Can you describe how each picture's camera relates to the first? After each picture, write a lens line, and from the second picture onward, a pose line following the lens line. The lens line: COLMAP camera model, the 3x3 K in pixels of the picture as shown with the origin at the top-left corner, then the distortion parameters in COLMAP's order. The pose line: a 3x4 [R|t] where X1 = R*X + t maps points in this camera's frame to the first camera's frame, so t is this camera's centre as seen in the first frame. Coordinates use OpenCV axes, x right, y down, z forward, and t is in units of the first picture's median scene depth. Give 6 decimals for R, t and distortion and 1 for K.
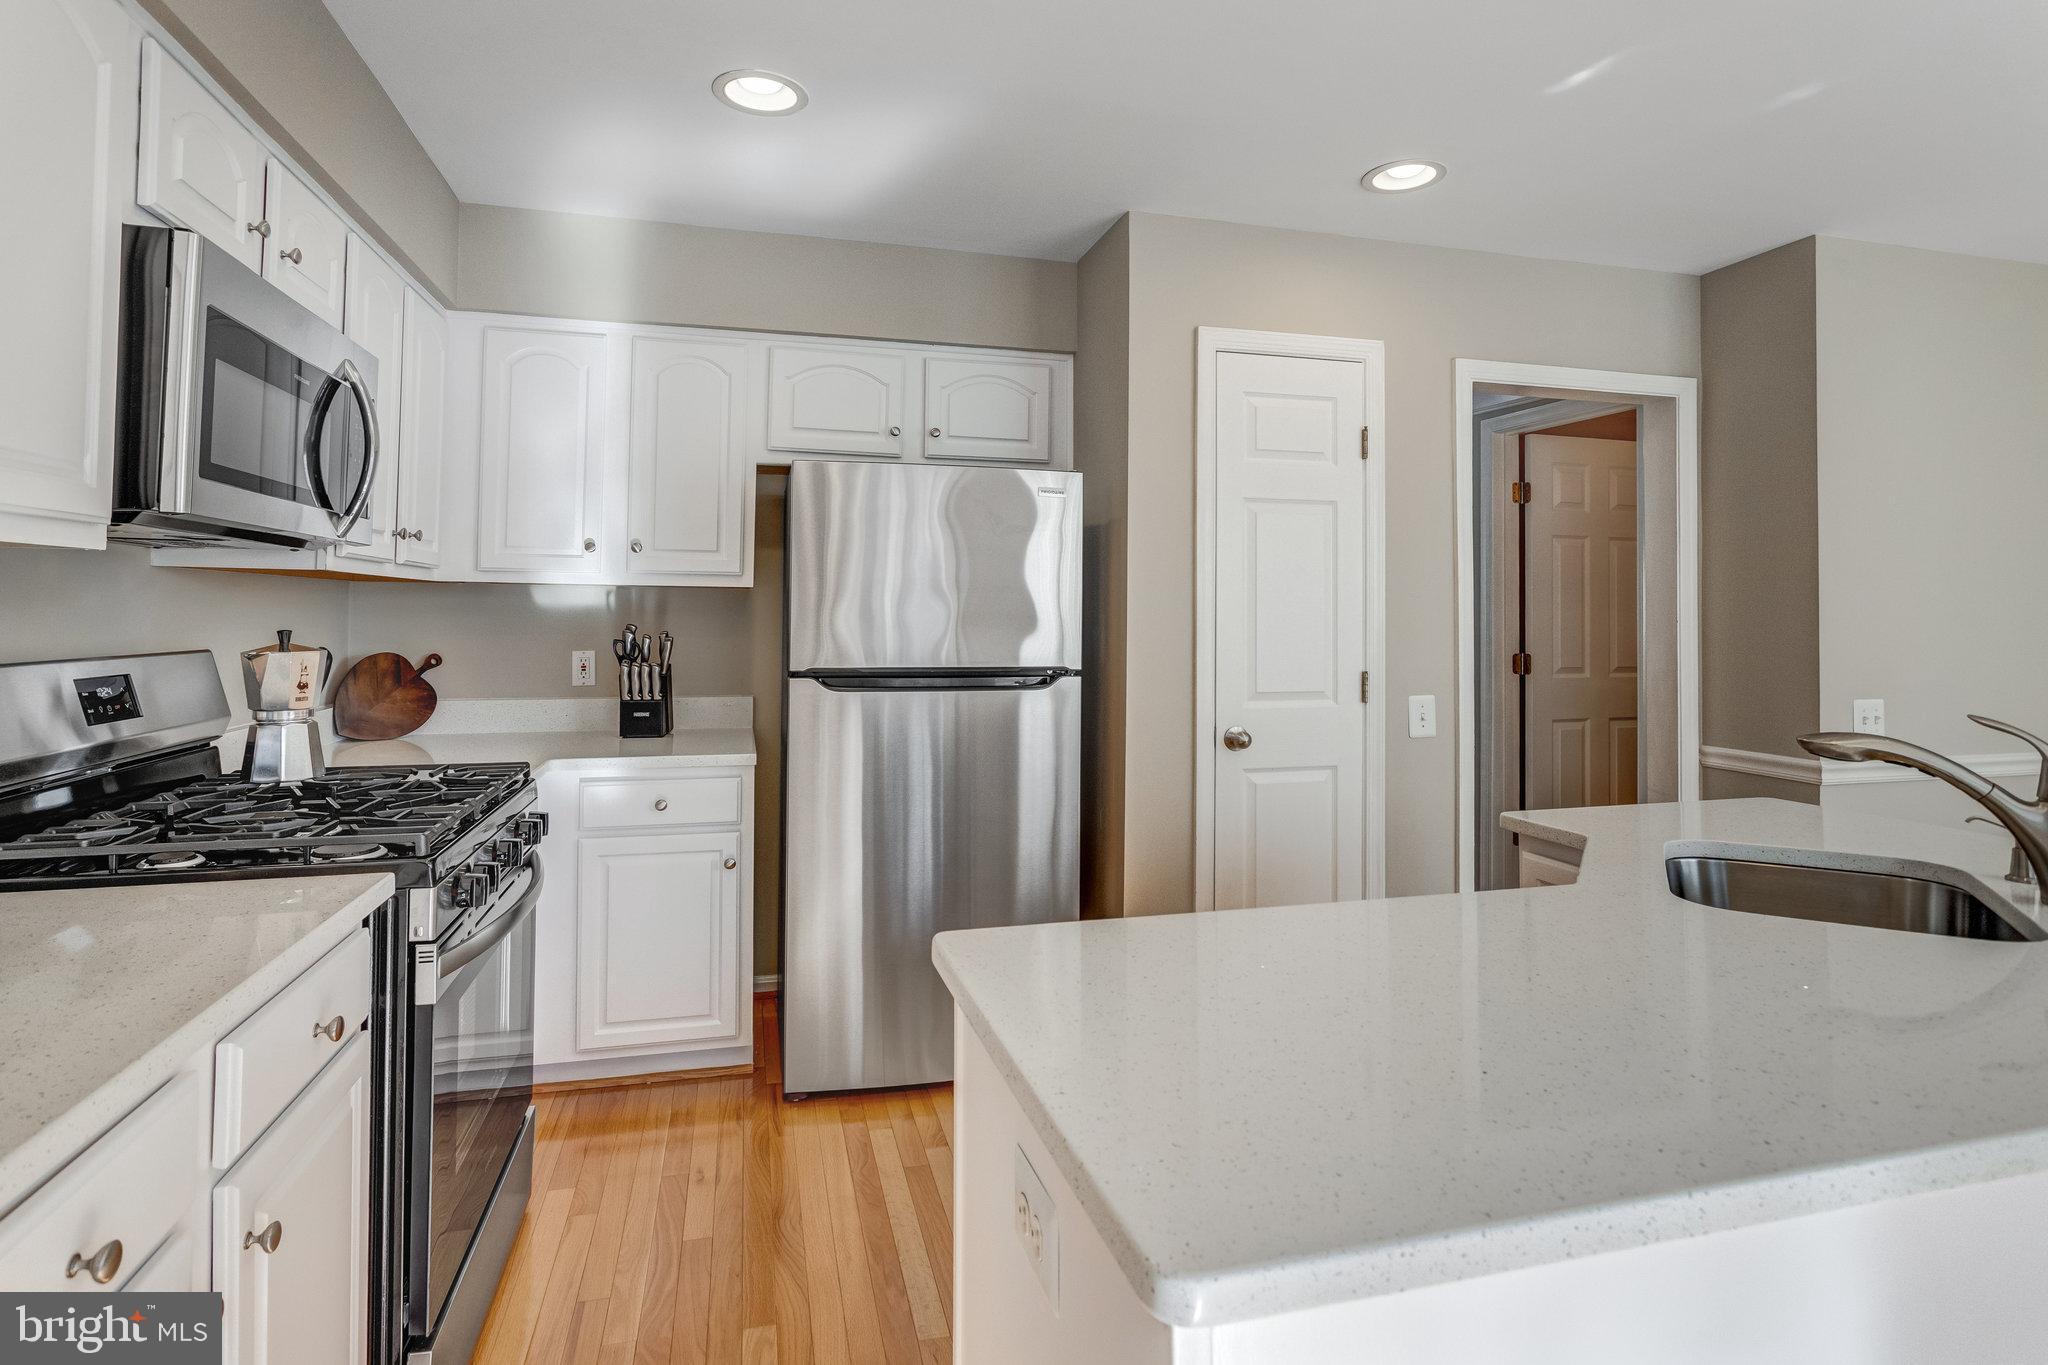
lens RADIAL K [[1022.2, 0, 964.0], [0, 1022.2, 591.8], [0, 0, 1]] dist [-0.006844, 0.001350]
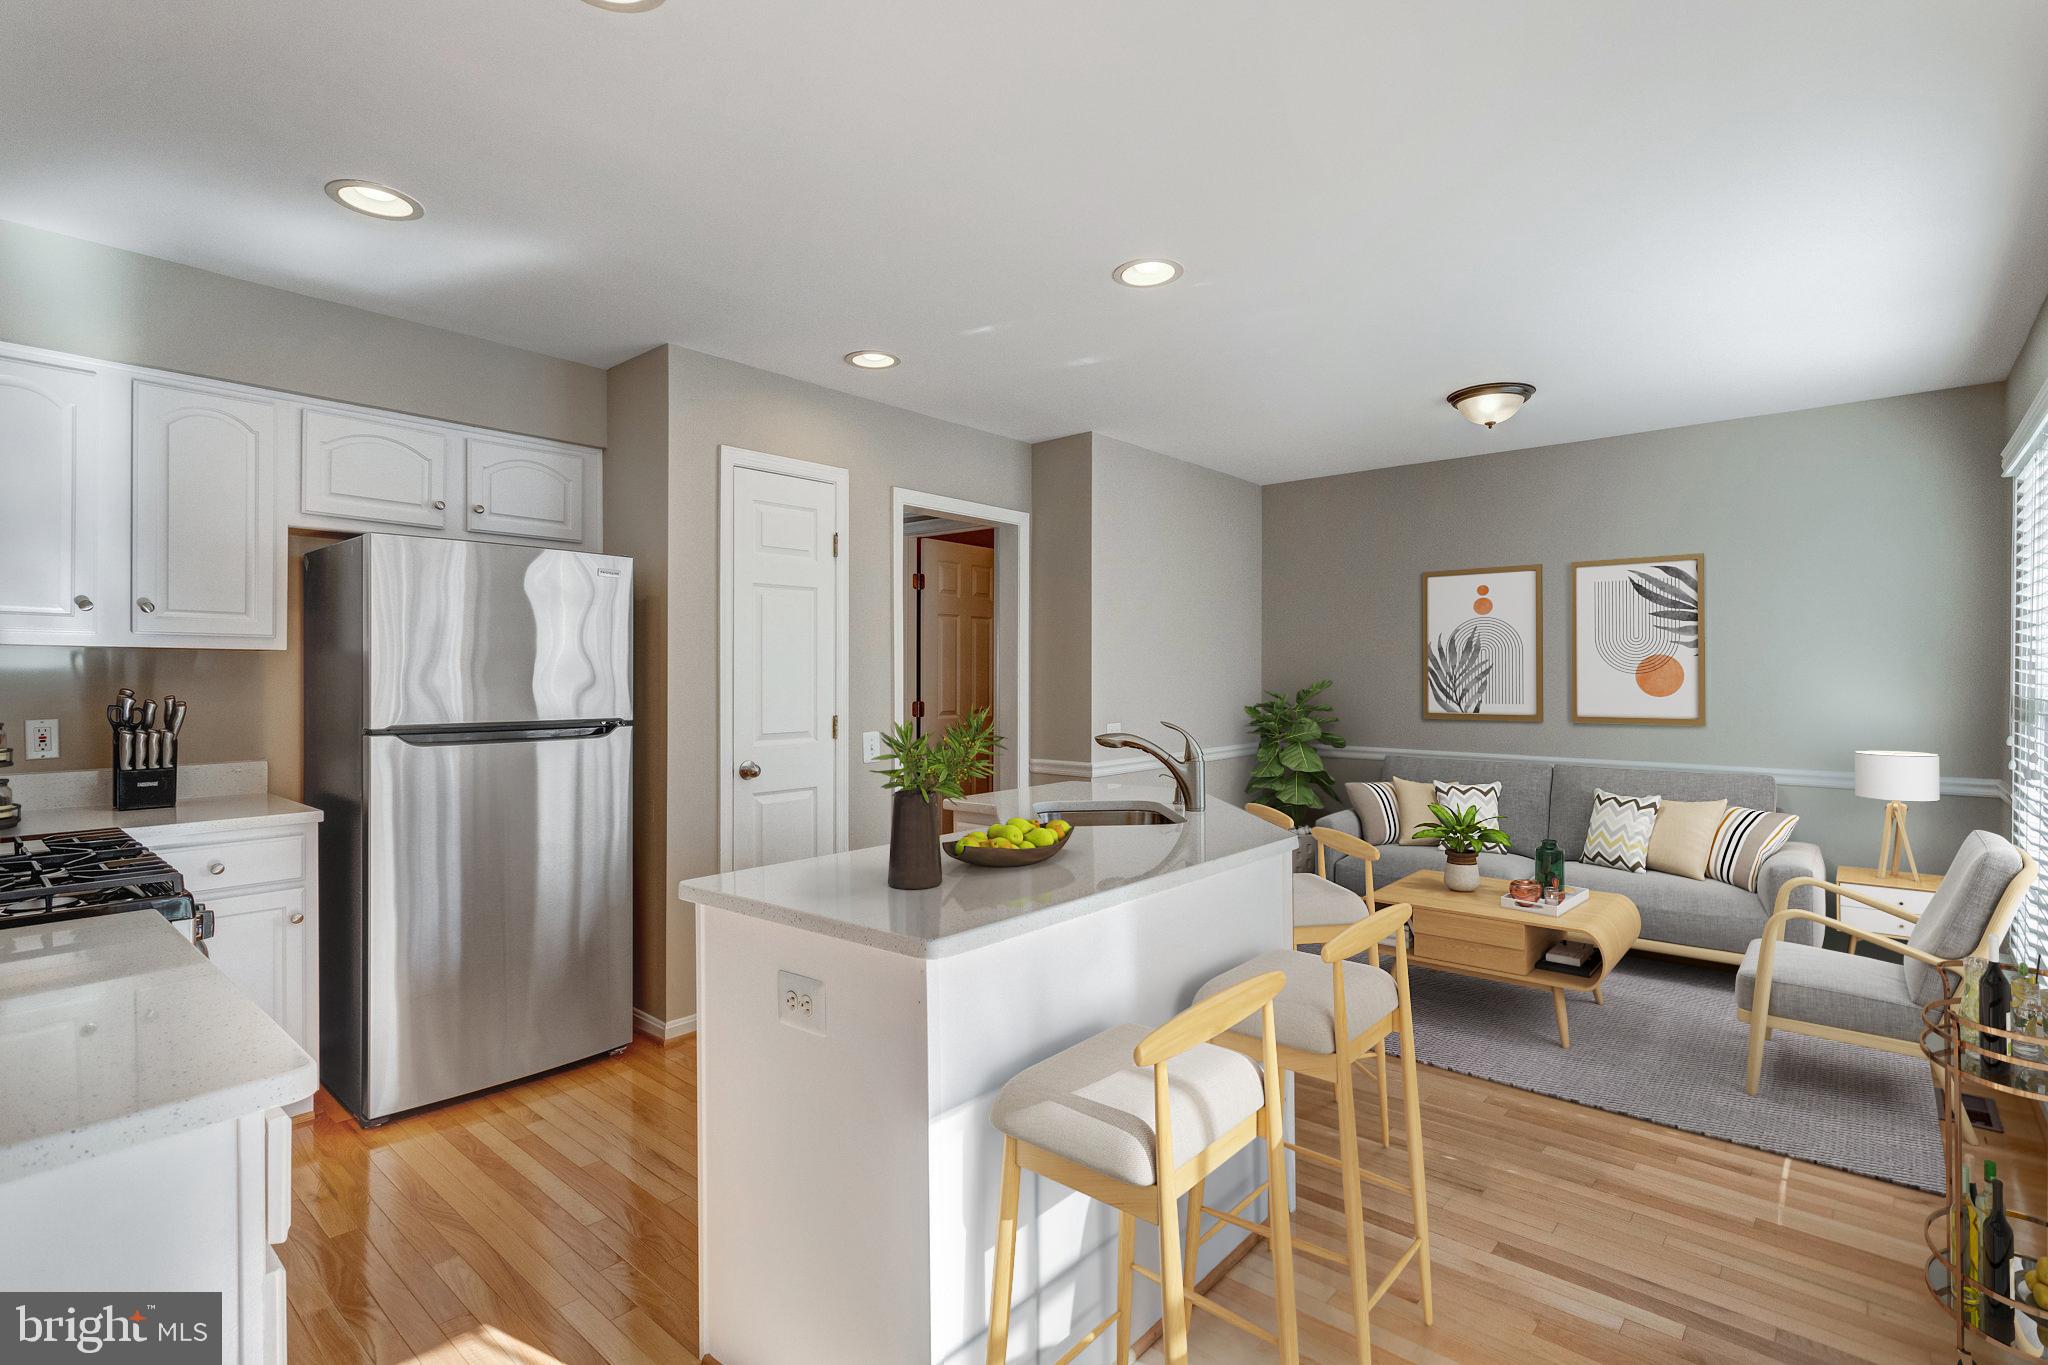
lens RADIAL K [[968.7, 0, 1024.0], [0, 968.7, 682.5], [0, 0, 1]] dist [0.000800, 0.000429]
pose [[0.800453, -0.012734, 0.599260, -0.187180], [-0.005859, 0.999560, 0.029067, -0.004443], [-0.599366, -0.026778, 0.800027, -0.183353]]
